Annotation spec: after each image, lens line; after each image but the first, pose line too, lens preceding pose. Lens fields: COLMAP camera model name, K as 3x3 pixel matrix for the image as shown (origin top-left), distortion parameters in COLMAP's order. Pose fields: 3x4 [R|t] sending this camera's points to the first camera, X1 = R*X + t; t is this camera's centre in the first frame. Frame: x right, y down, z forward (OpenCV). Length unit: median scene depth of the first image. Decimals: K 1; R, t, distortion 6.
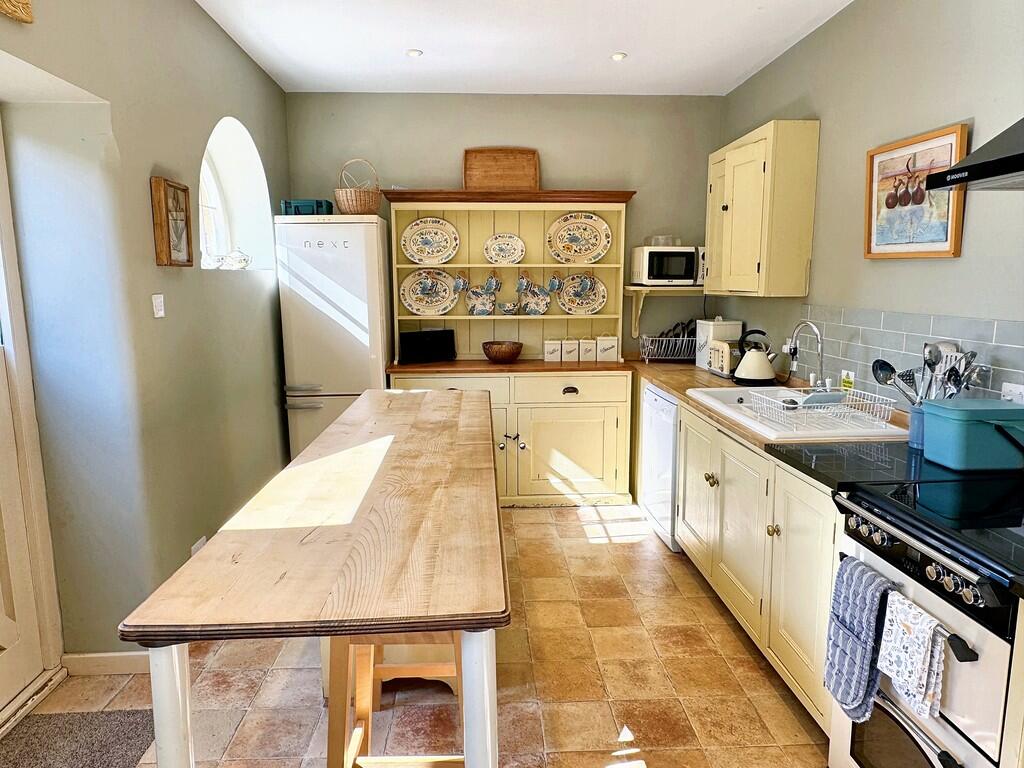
lens RADIAL K [[669.0, 0, 512.0], [0, 669.0, 384.0], [0, 0, 1]] dist [0.001450, 0.002859]
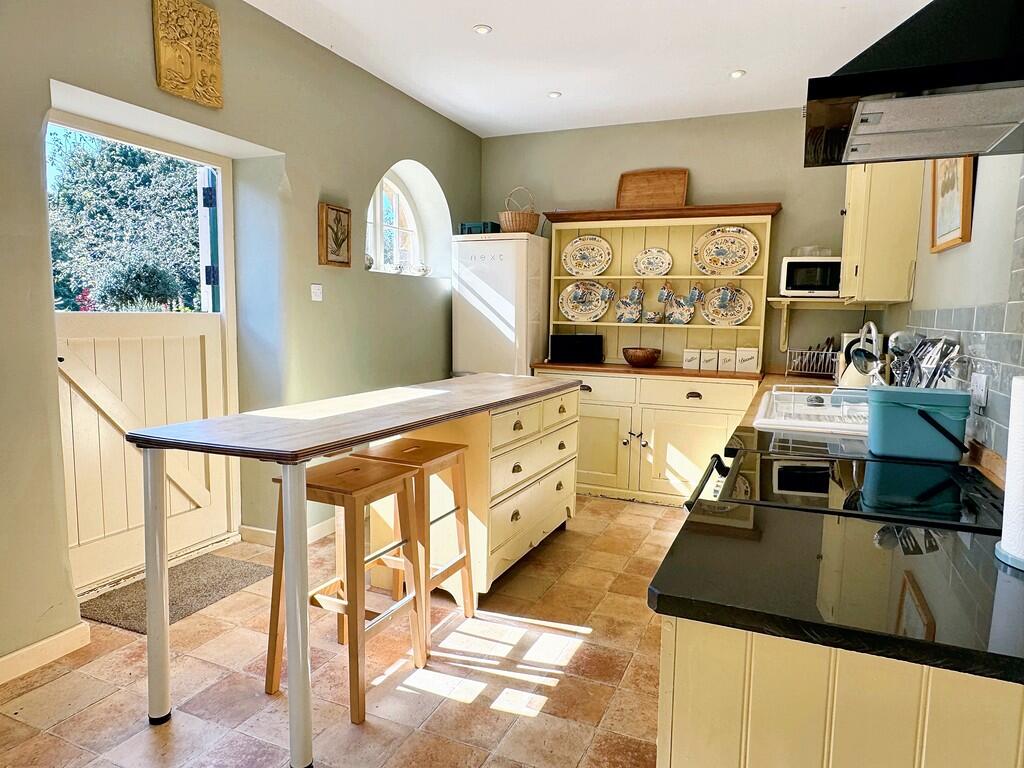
lens RADIAL K [[658.0, 0, 512.0], [0, 658.0, 384.0], [0, 0, 1]] dist [0.000815, 0.001593]
pose [[0.892386, 0.070418, -0.445744, 0.285955], [-0.093788, 0.995123, -0.030559, 0.049227], [0.441418, 0.069076, 0.894639, -0.036886]]
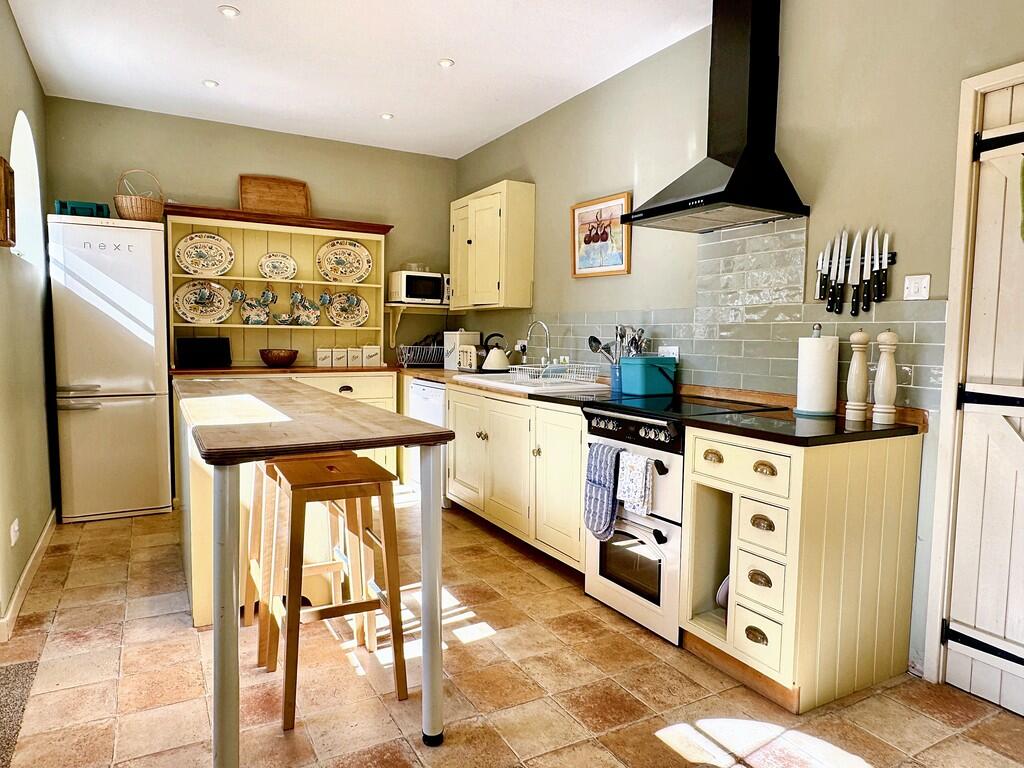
lens RADIAL K [[658.0, 0, 512.0], [0, 658.0, 384.0], [0, 0, 1]] dist [0.000815, 0.001593]
pose [[0.895429, -0.015759, 0.444924, -0.160439], [0.050067, 0.996598, -0.065463, 0.089387], [-0.442379, 0.080893, 0.893172, -0.144802]]
